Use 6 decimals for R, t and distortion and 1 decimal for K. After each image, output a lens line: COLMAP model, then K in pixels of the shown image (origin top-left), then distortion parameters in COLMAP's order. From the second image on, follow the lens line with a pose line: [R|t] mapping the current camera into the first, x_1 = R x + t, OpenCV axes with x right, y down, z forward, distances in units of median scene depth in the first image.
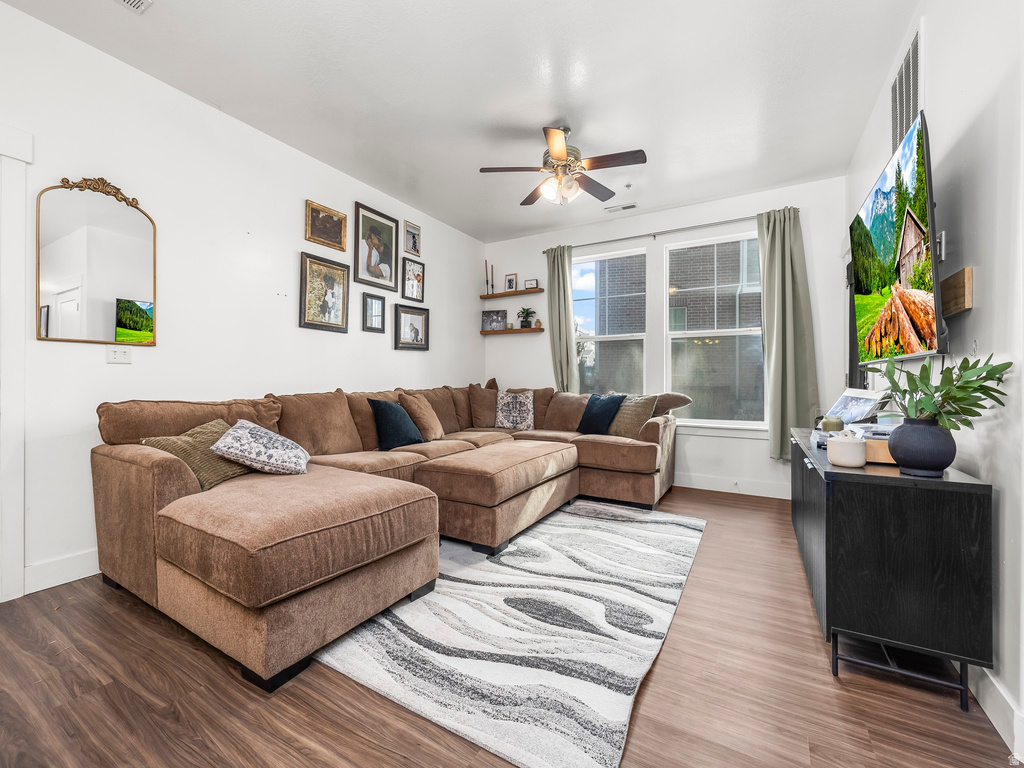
lens RADIAL K [[433.7, 0, 507.7], [0, 433.7, 382.7], [0, 0, 1]] dist [-0.000362, -0.000769]
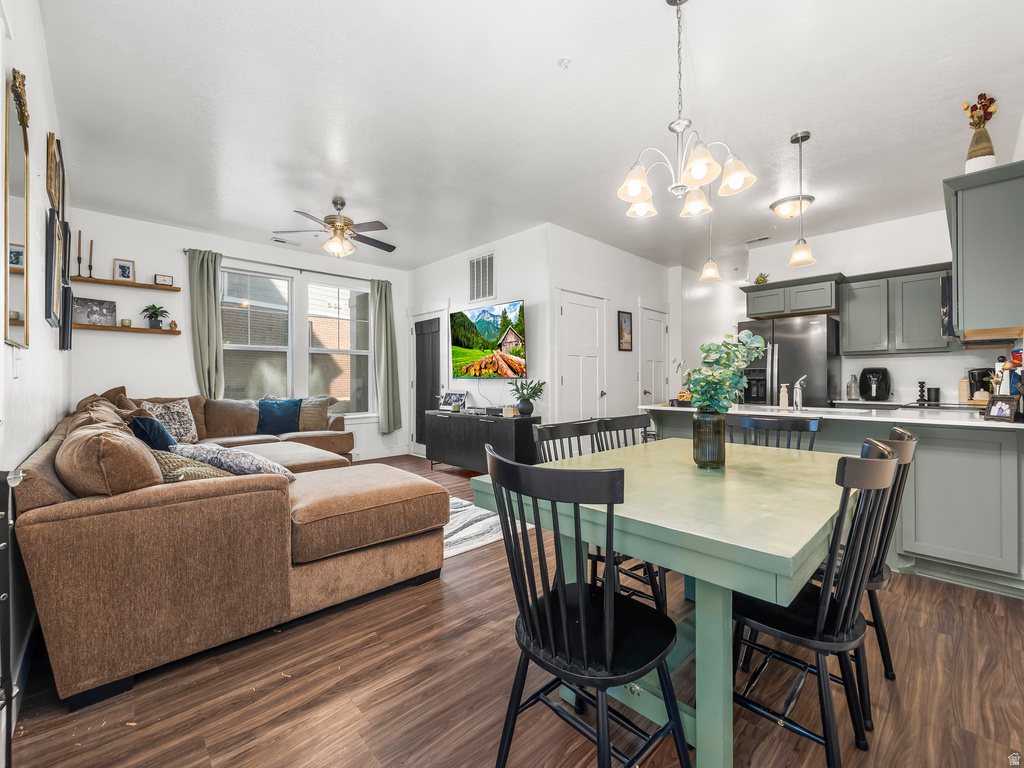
lens RADIAL K [[433.7, 0, 507.8], [0, 433.7, 380.5], [0, 0, 1]] dist [-0.000362, -0.000769]
pose [[0.271273, -0.006448, 0.962481, -0.616307], [0.007310, 0.999963, 0.004639, -0.019702], [-0.962475, 0.005777, 0.271310, 0.078132]]
